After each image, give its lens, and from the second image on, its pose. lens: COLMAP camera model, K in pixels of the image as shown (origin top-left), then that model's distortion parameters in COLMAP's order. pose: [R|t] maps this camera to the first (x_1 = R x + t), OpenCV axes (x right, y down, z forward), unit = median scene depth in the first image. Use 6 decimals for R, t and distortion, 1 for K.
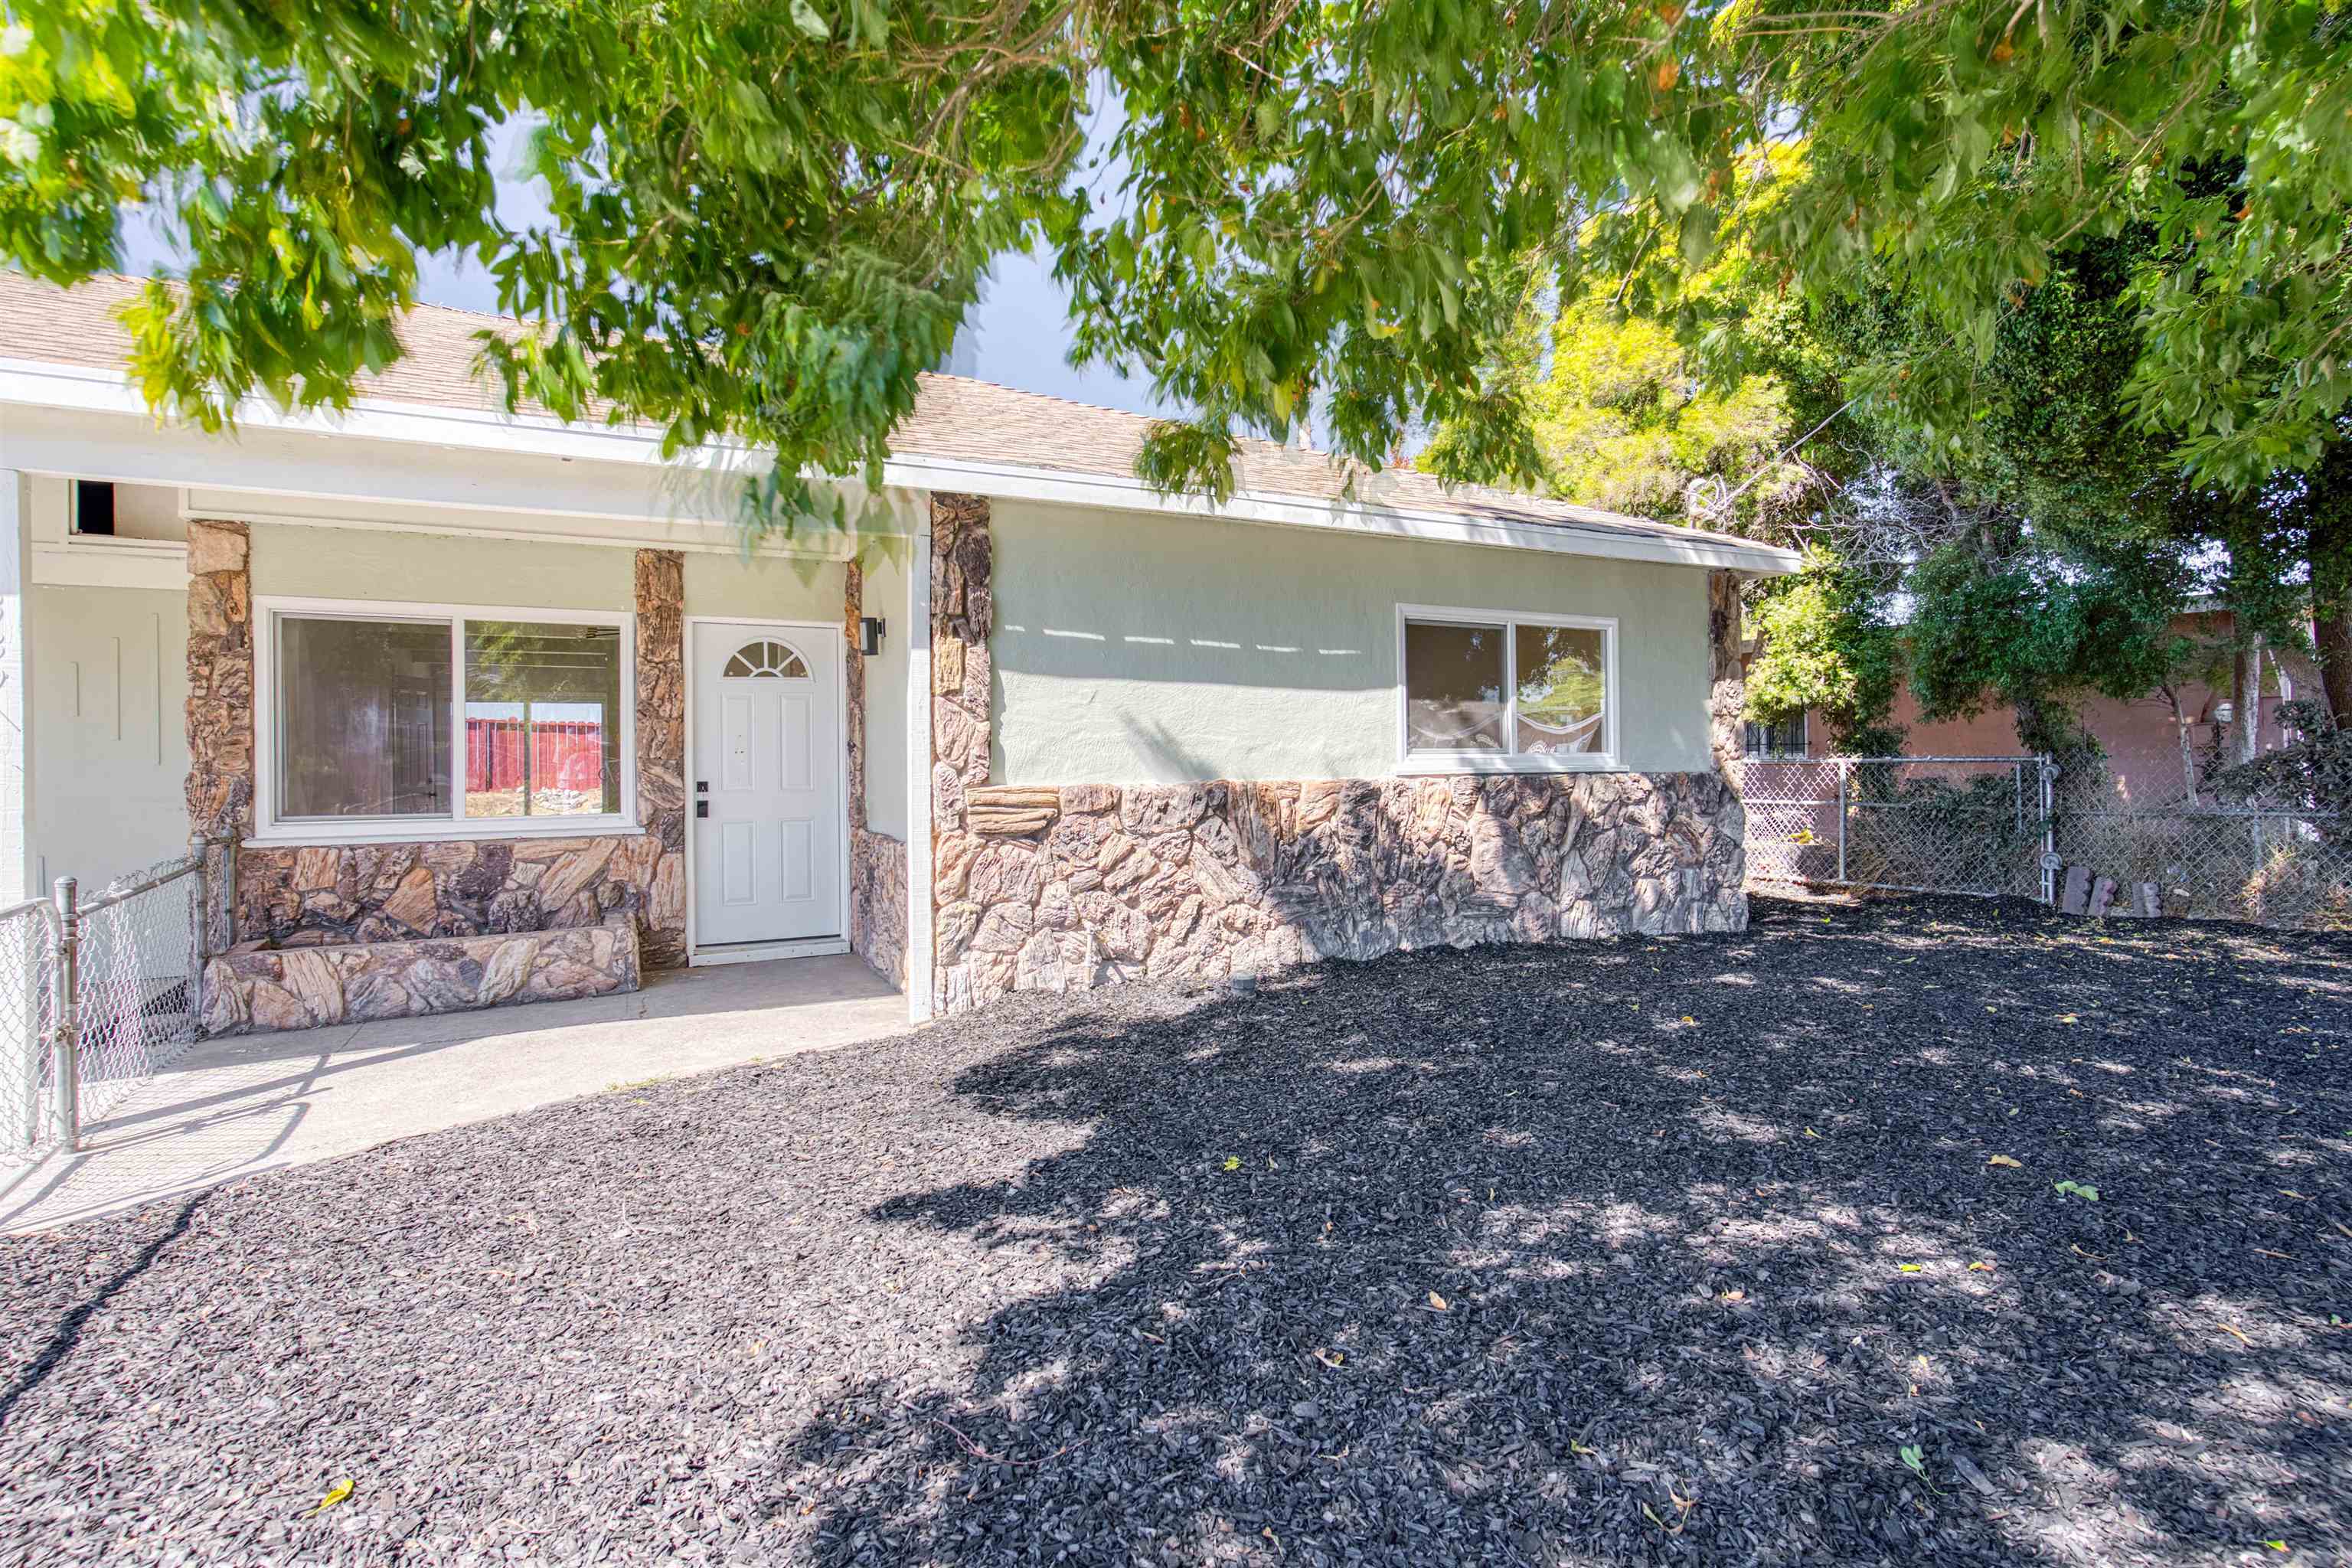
lens RADIAL K [[1179.1, 0, 1177.8], [0, 1179.1, 750.2], [0, 0, 1]] dist [-0.033427, 0.038228]
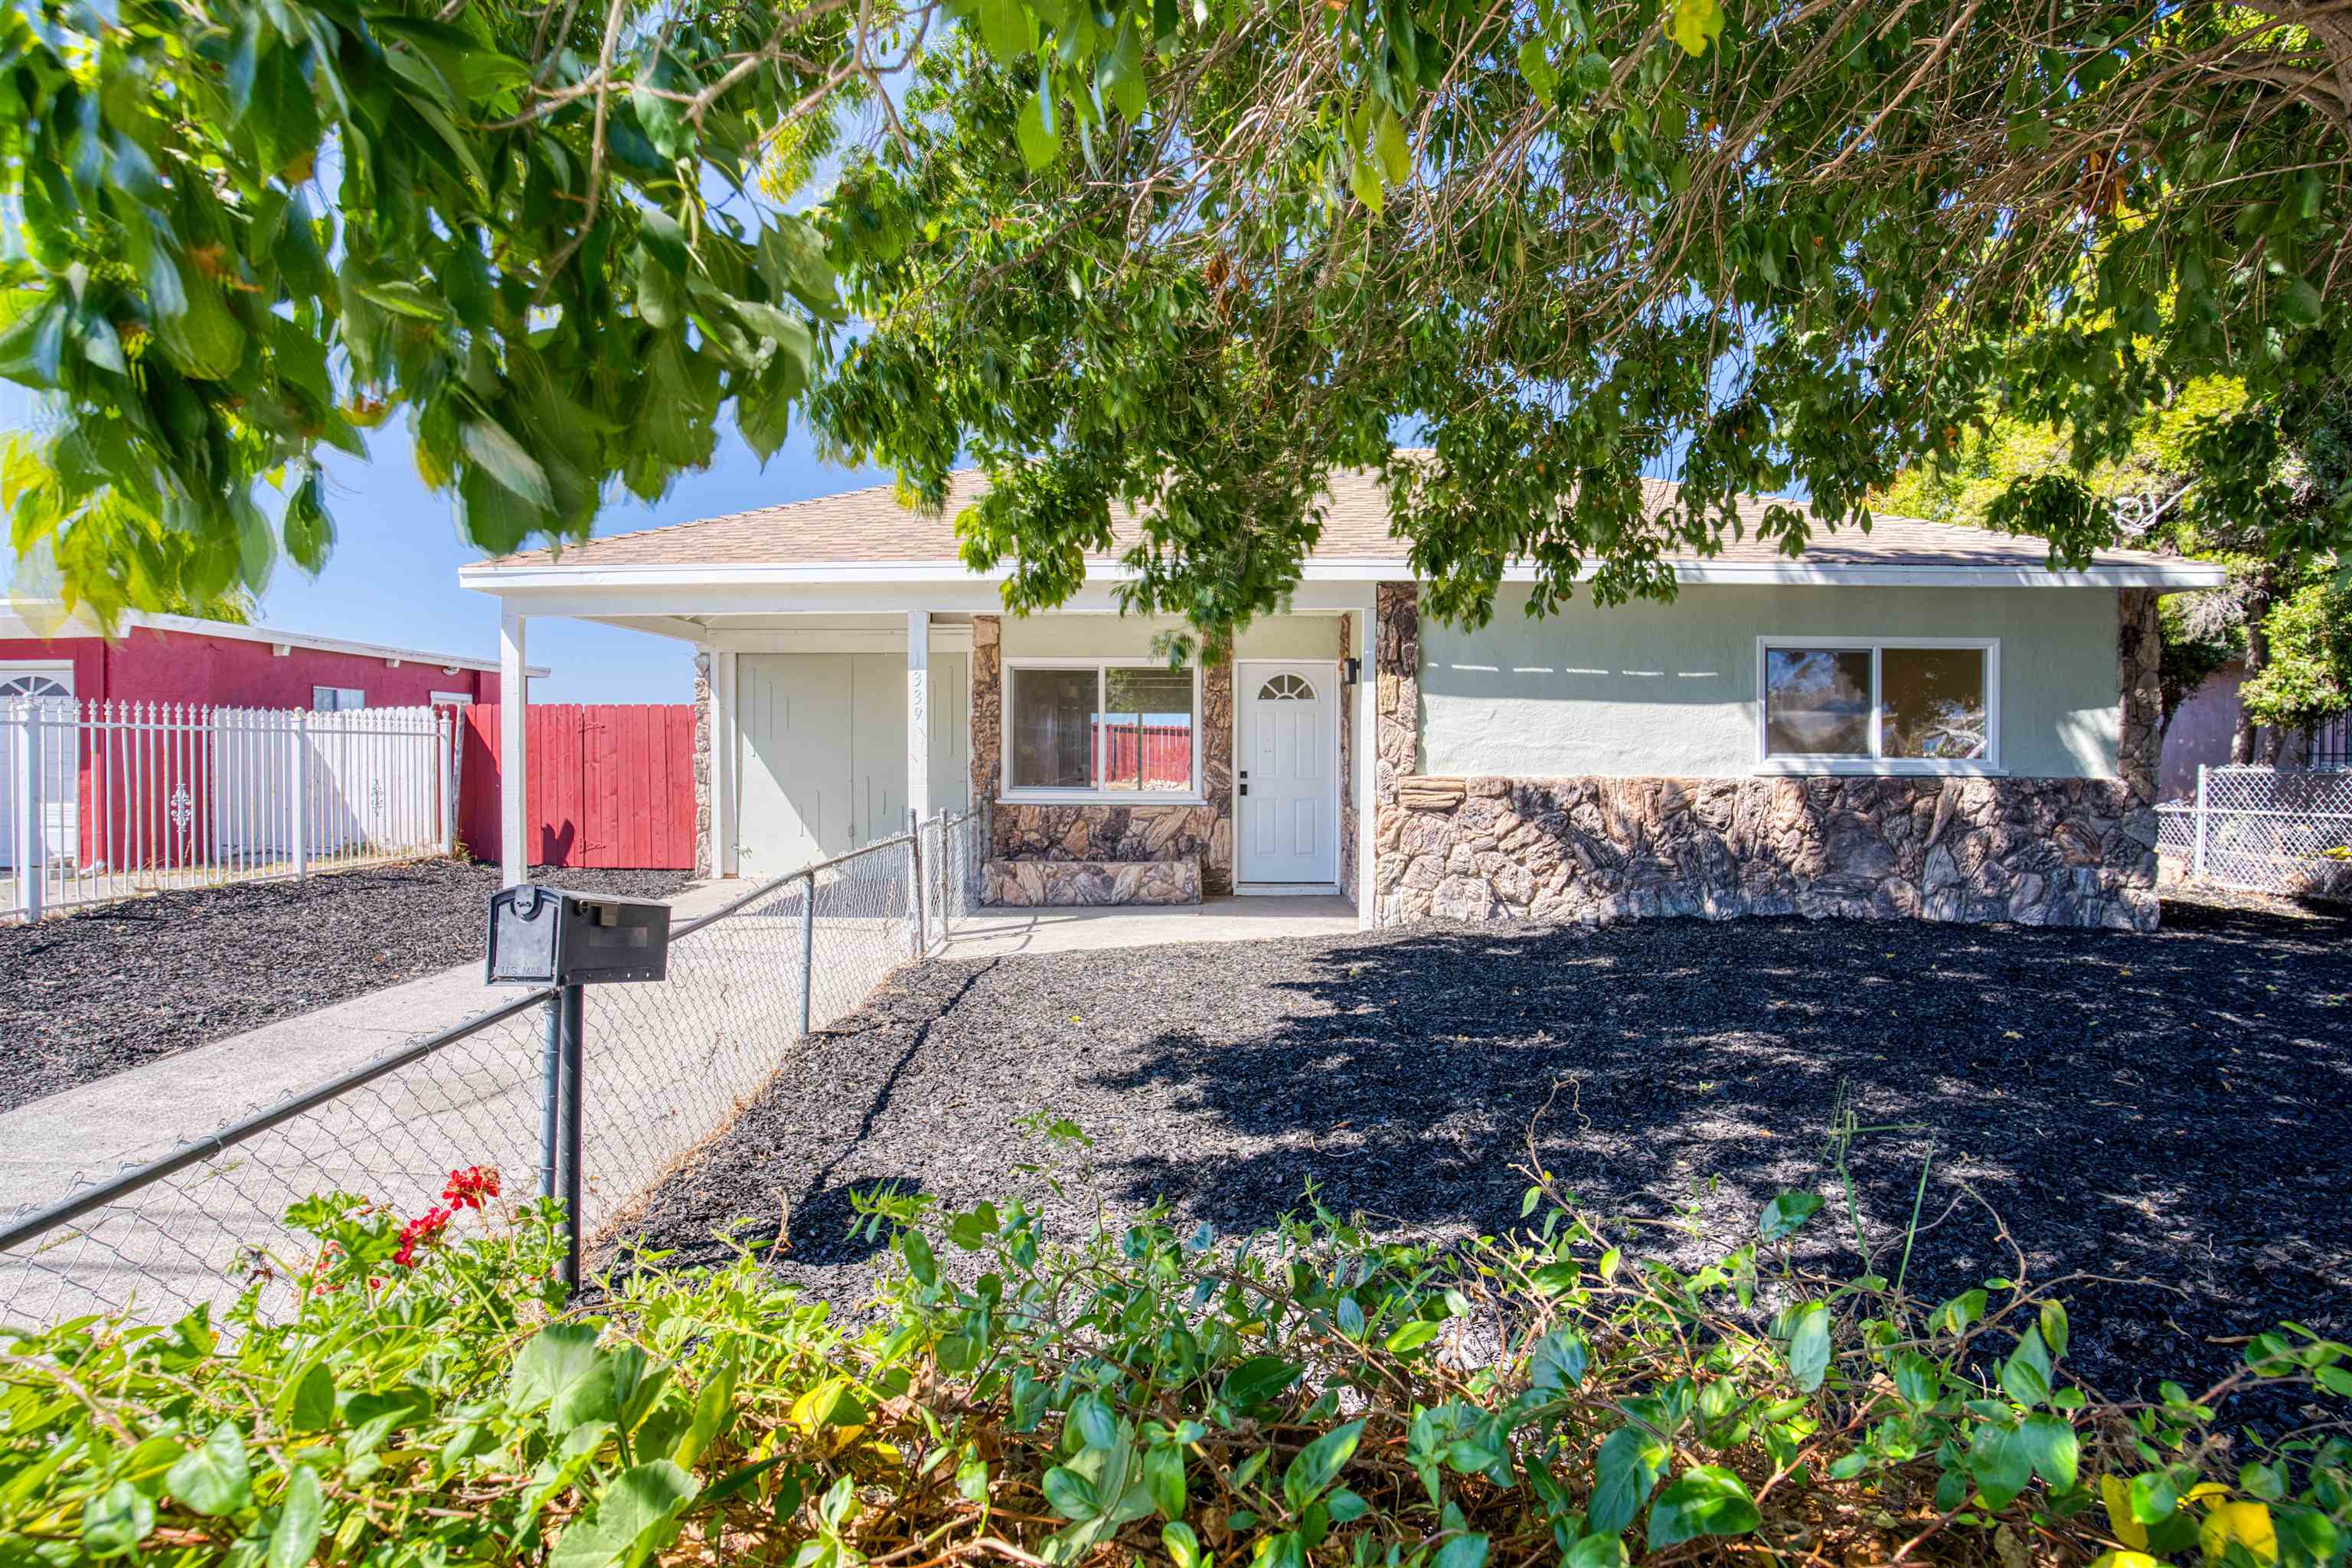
lens RADIAL K [[1189.1, 0, 1161.5], [0, 1189.1, 765.6], [0, 0, 1]] dist [-0.084722, 0.043021]
pose [[0.882421, 0.015095, -0.470218, 0.240679], [-0.009651, 0.999856, 0.013986, 0.000362], [0.470361, -0.007803, 0.882439, -0.427774]]
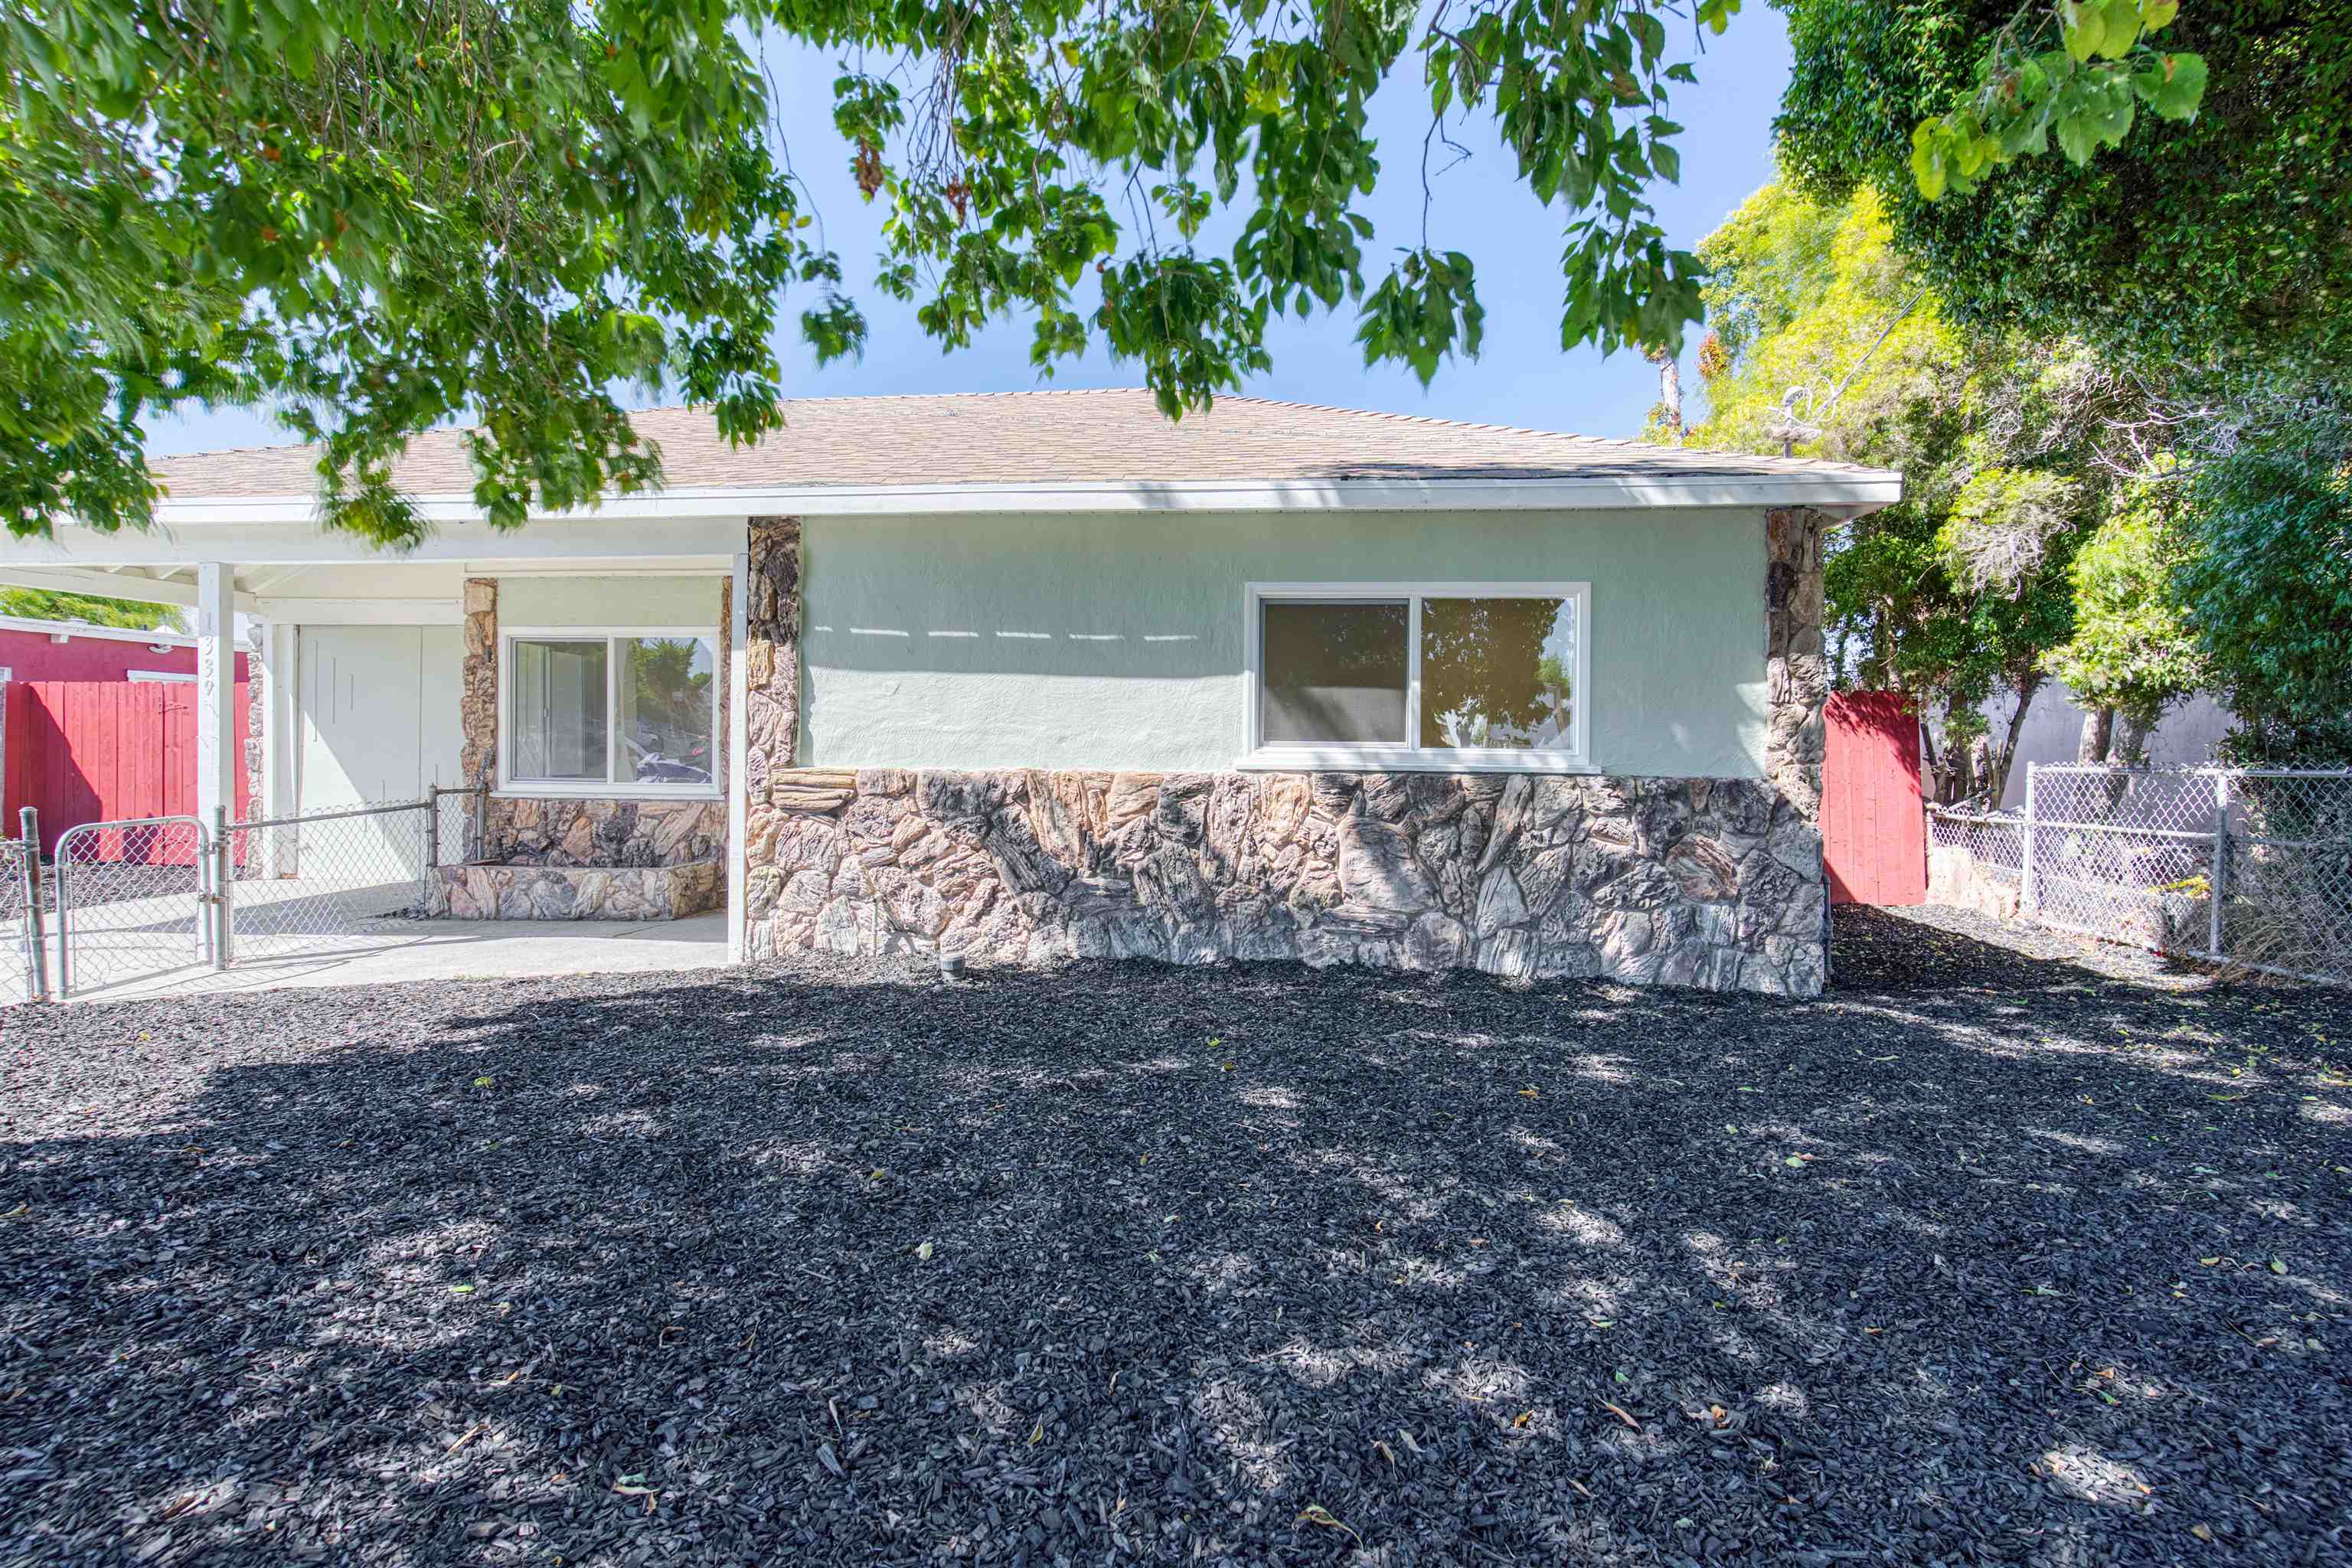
lens RADIAL K [[1179.1, 0, 1177.8], [0, 1179.1, 750.2], [0, 0, 1]] dist [-0.033427, 0.038228]
pose [[0.836772, 0.016986, -0.547288, 0.734984], [-0.012593, 0.999851, 0.011777, -0.004506], [0.547407, -0.002963, 0.836861, 0.230223]]
